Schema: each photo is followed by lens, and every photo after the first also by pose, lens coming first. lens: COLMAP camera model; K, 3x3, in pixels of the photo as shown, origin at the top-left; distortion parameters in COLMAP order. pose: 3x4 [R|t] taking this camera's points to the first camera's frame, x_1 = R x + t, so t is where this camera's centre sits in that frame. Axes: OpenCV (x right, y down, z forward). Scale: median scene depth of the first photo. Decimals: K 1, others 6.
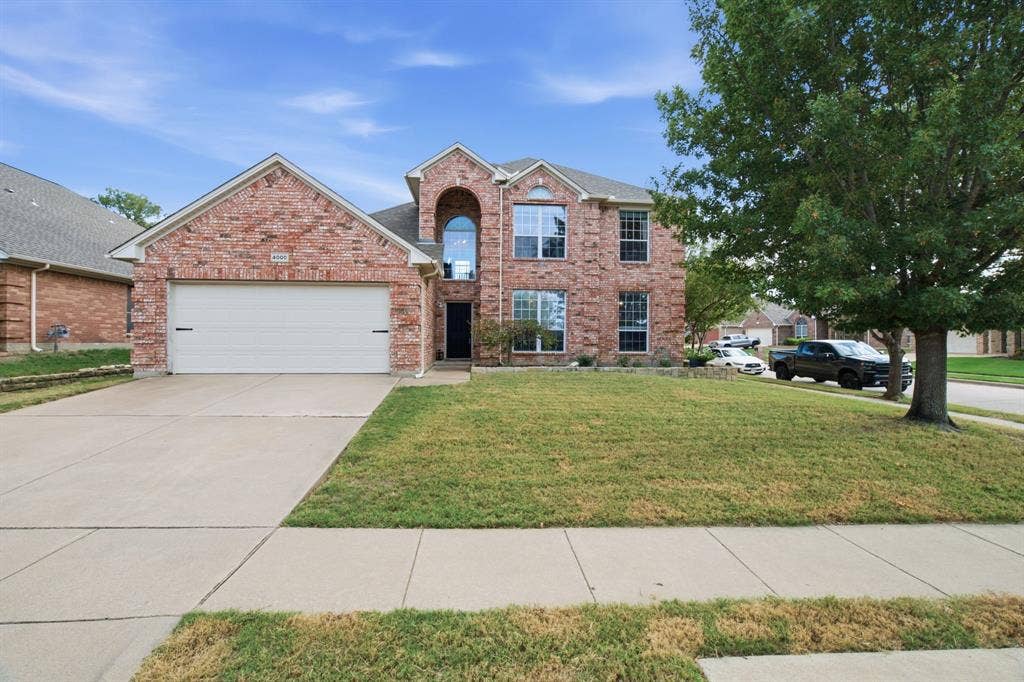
lens RADIAL K [[464.4, 0, 509.8], [0, 464.4, 338.5], [0, 0, 1]] dist [0.001883, 0.000174]
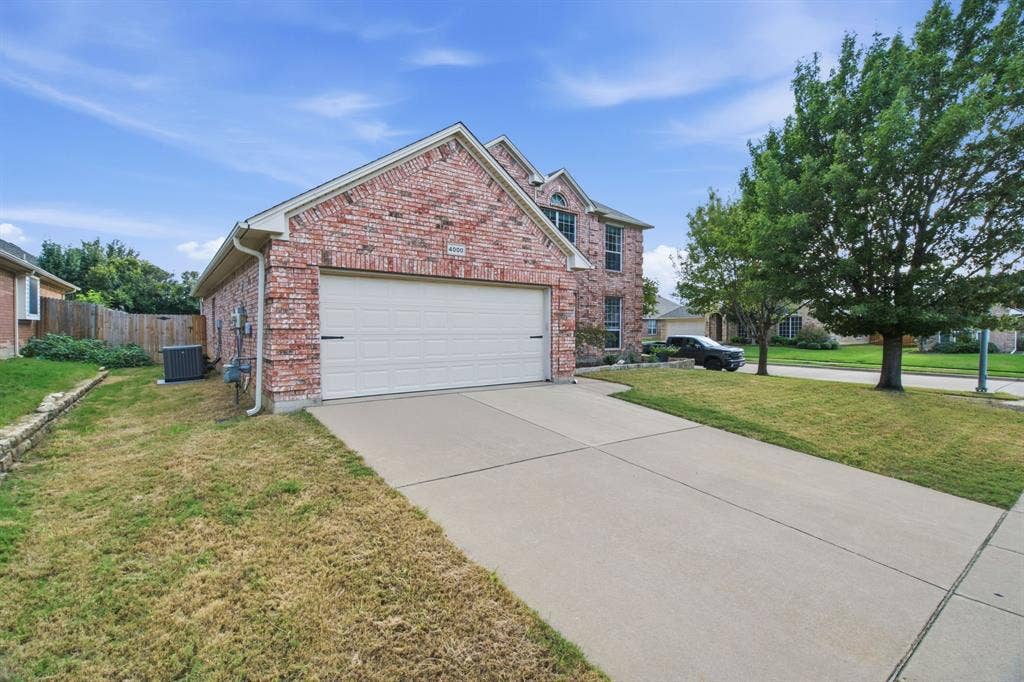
lens RADIAL K [[464.4, 0, 509.8], [0, 464.4, 338.5], [0, 0, 1]] dist [0.001883, 0.000174]
pose [[0.836956, -0.012404, 0.547129, -0.864915], [-0.001667, 0.999681, 0.025214, -0.037213], [-0.547267, -0.022015, 0.836668, 0.251637]]
